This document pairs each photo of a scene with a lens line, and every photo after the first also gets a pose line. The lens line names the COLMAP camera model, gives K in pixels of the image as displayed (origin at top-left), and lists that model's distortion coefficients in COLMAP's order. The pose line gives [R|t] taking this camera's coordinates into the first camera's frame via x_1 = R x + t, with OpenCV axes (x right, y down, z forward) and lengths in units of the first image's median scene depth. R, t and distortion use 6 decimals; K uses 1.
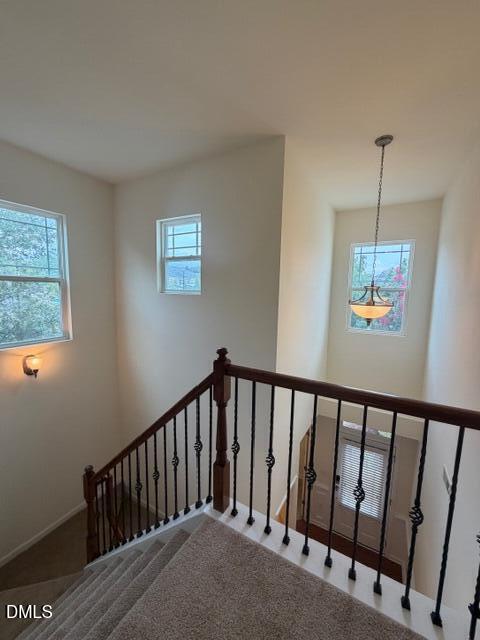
lens RADIAL K [[253.9, 0, 240.0], [0, 253.9, 320.0], [0, 0, 1]] dist [0.000527, 0.000038]
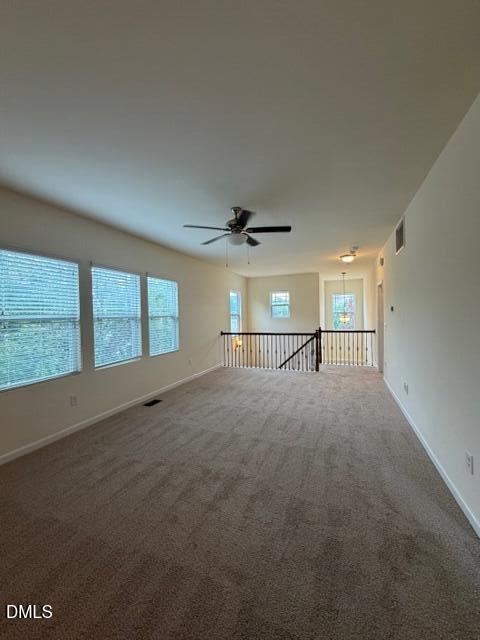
lens RADIAL K [[253.9, 0, 240.0], [0, 253.9, 320.0], [0, 0, 1]] dist [0.000527, 0.000038]
pose [[0.990377, -0.054997, 0.126999, -1.079727], [0.067291, 0.993235, -0.094634, 0.165369], [-0.120935, 0.102269, 0.987378, -1.800078]]
